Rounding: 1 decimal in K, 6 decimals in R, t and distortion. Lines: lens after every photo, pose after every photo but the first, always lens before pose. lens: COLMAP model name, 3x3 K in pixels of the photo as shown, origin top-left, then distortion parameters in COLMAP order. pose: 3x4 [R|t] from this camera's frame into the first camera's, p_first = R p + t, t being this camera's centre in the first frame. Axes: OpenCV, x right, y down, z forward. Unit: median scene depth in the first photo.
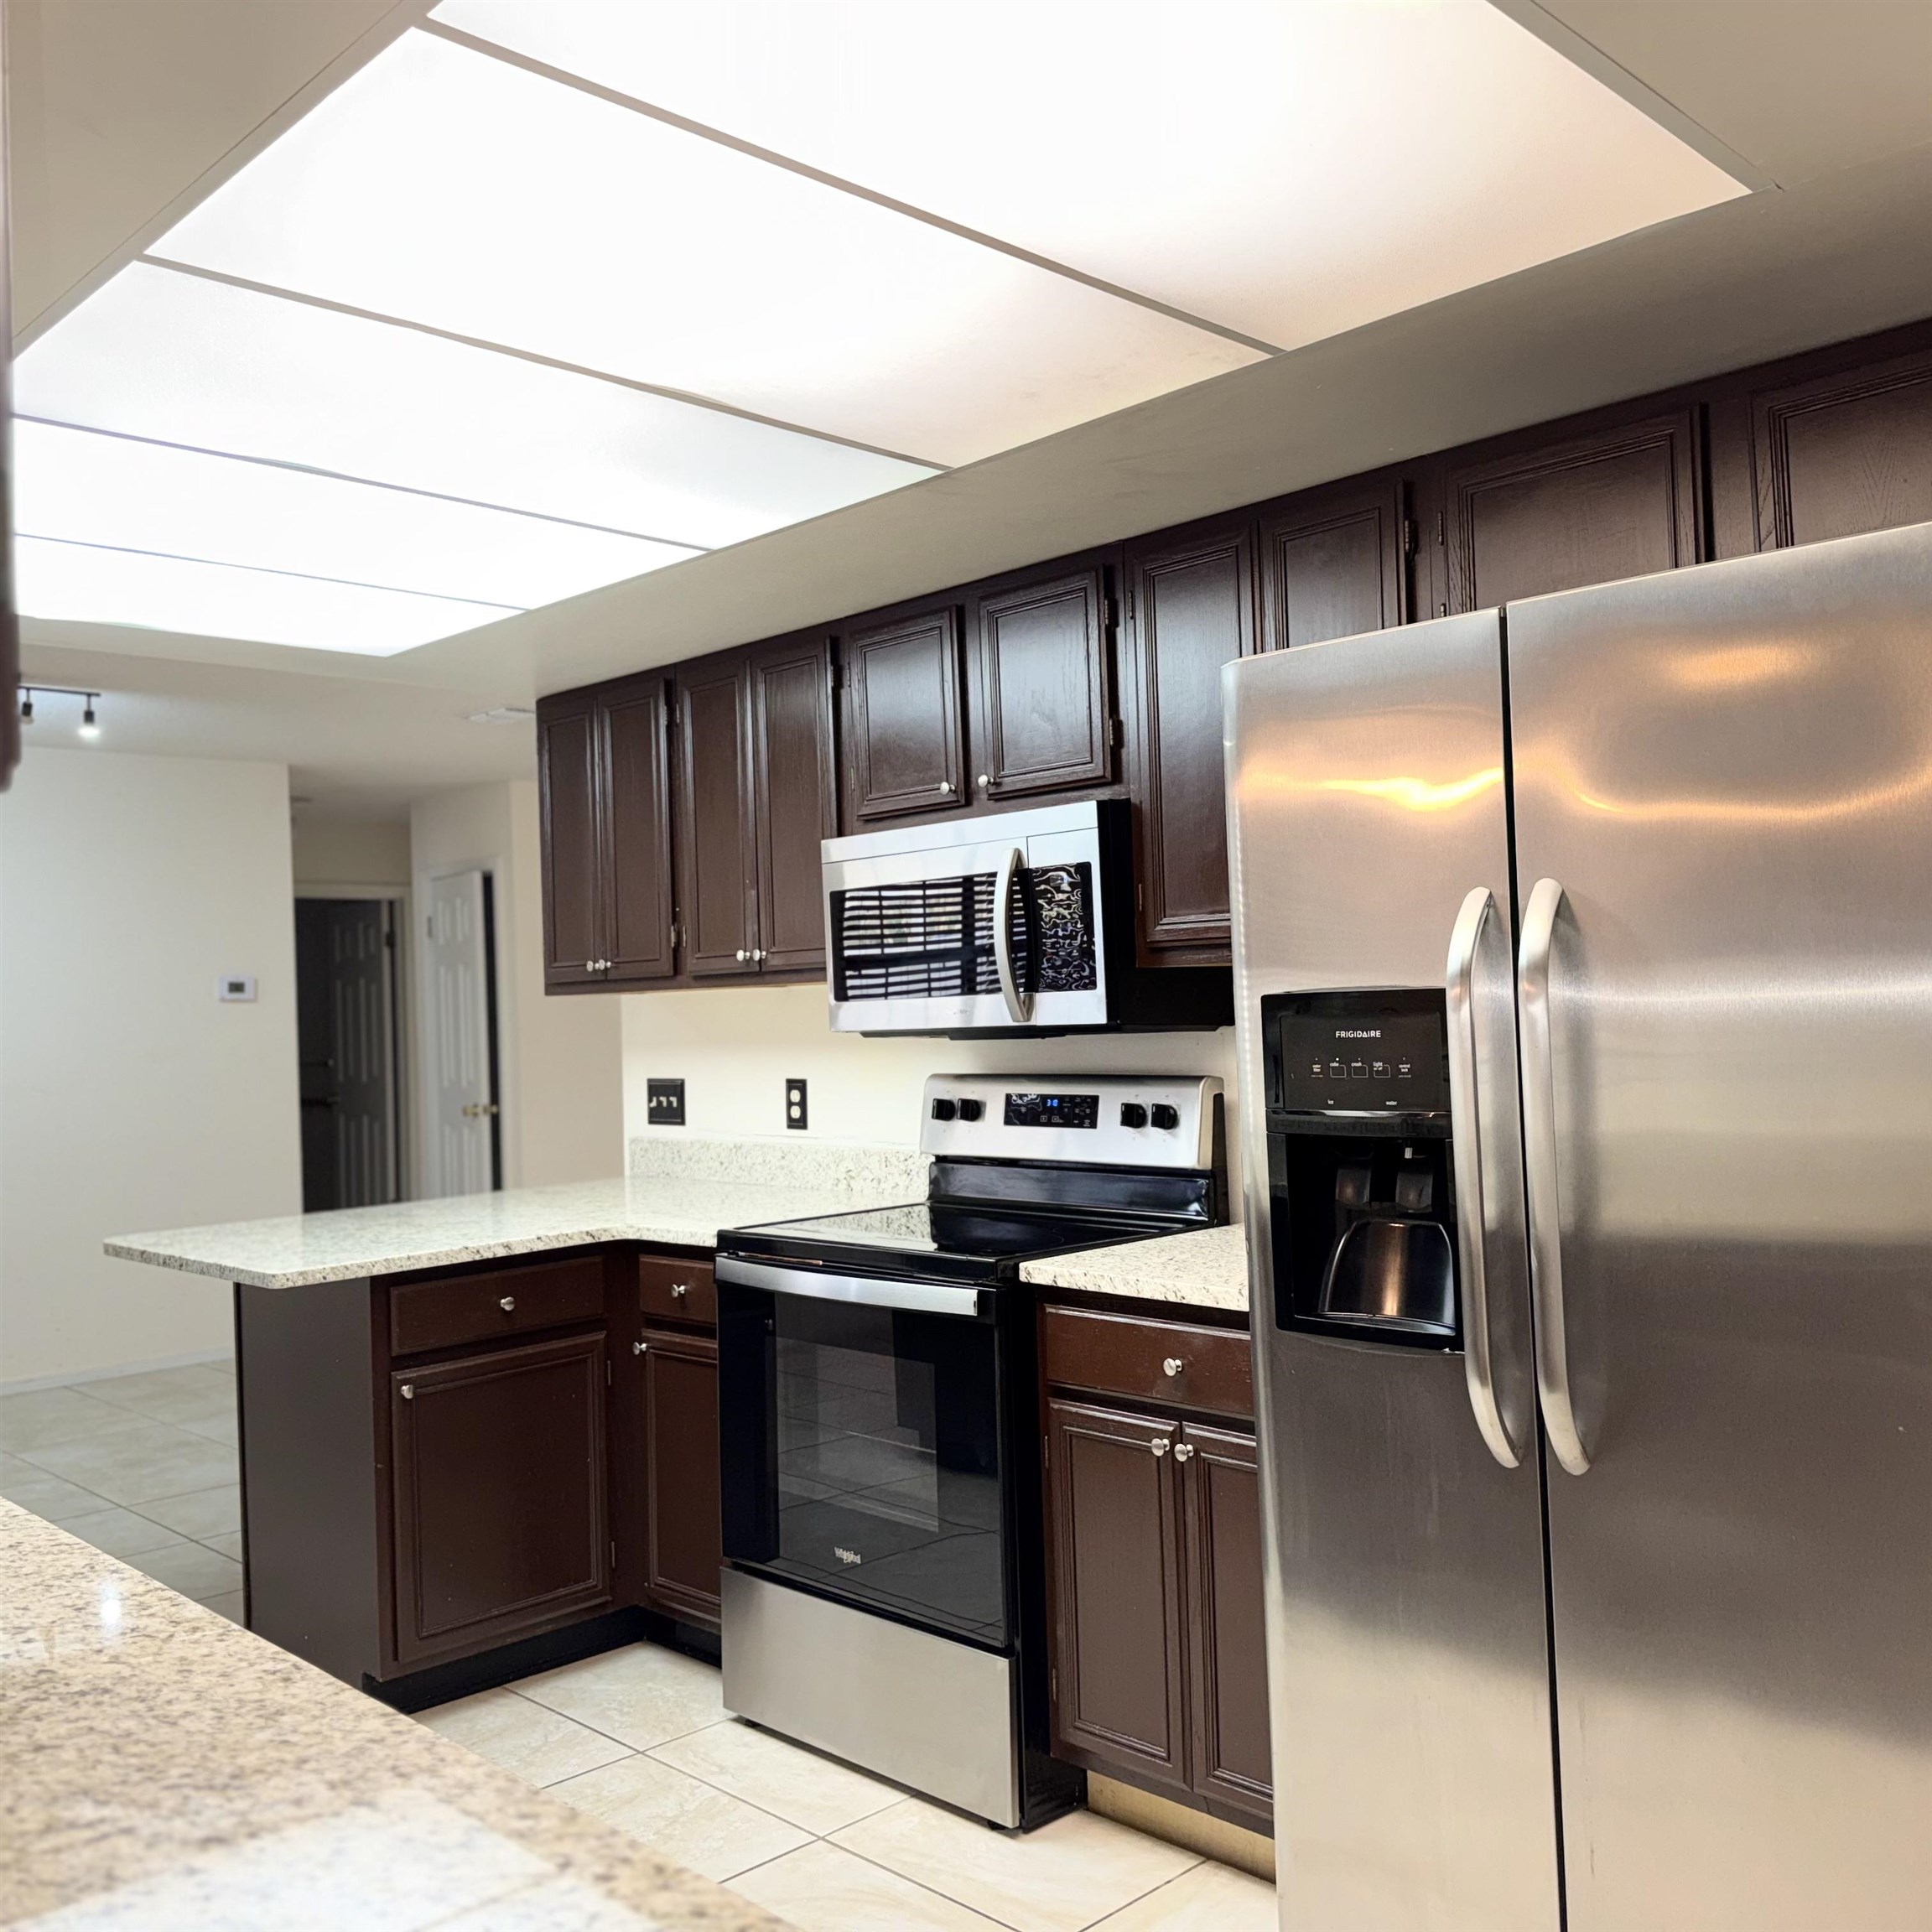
lens RADIAL K [[1827.7, 0, 966.0], [0, 1827.7, 966.0], [0, 0, 1]] dist [0.057986, -0.012505]
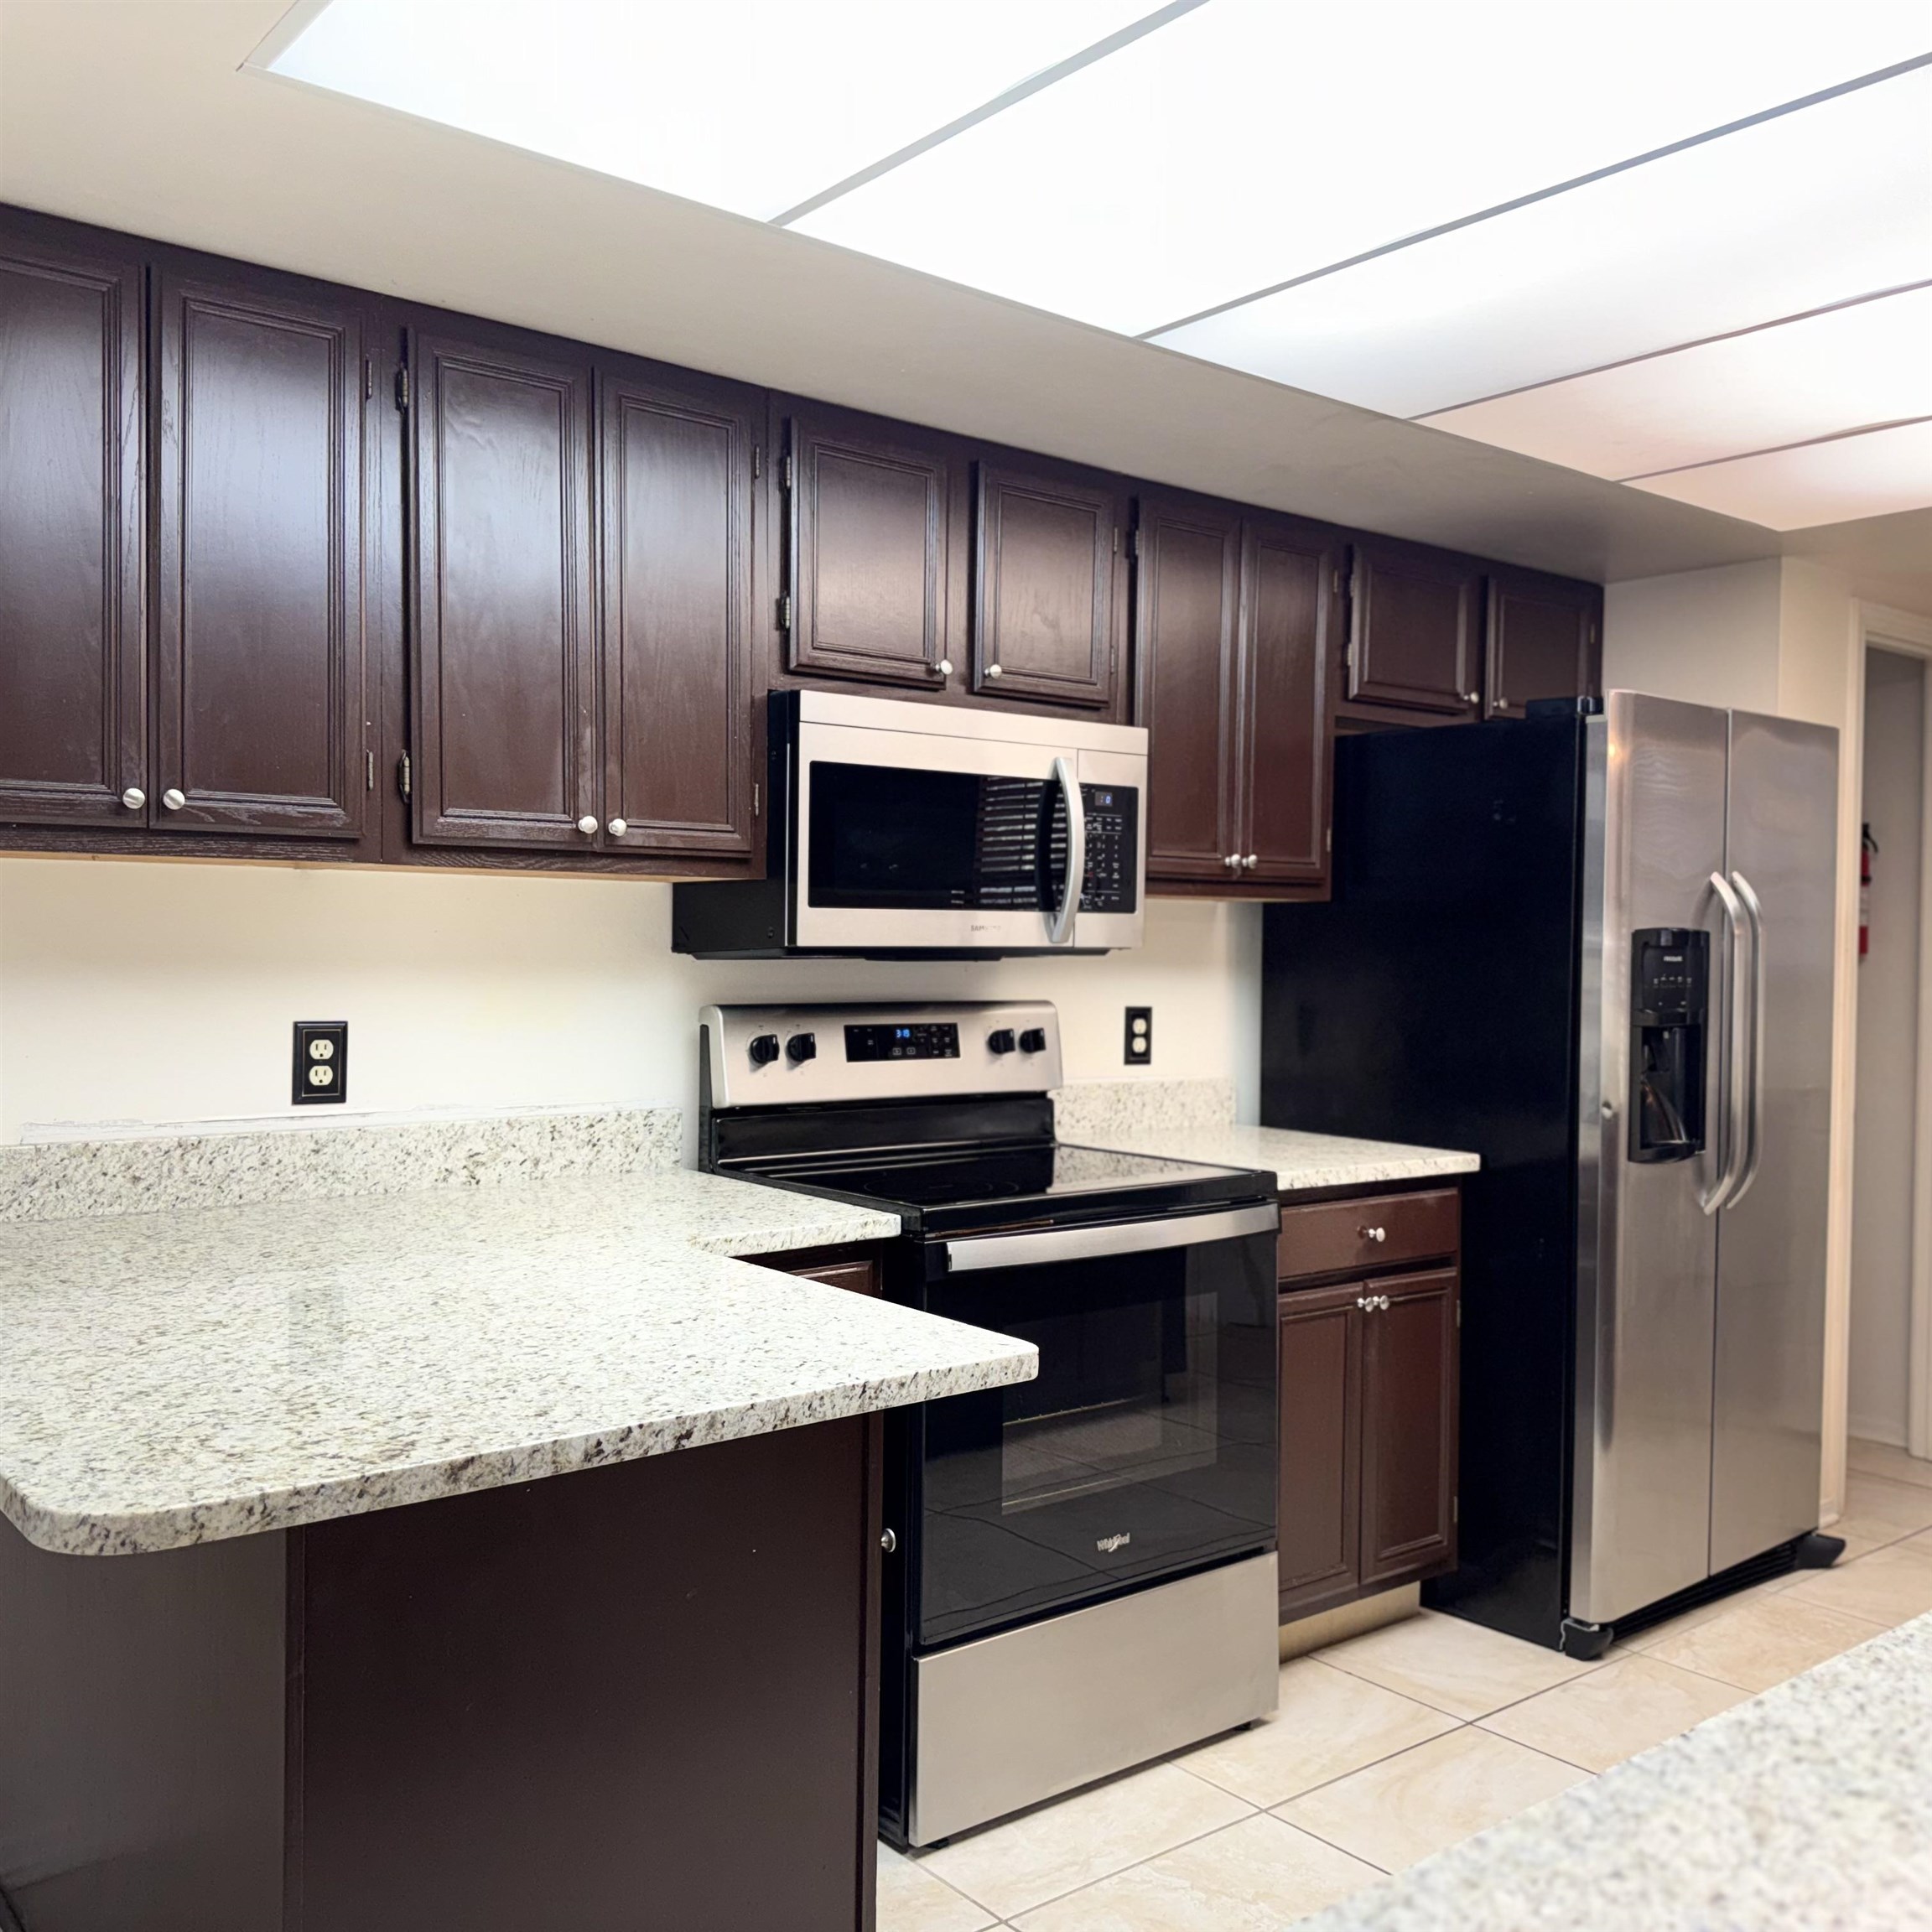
lens RADIAL K [[1827.7, 0, 966.0], [0, 1827.7, 966.0], [0, 0, 1]] dist [0.057986, -0.012505]
pose [[0.089204, 0.016372, 0.995879, -0.884115], [-0.035954, 0.999266, -0.013207, 0.054971], [-0.995364, -0.034628, 0.089727, 0.930295]]
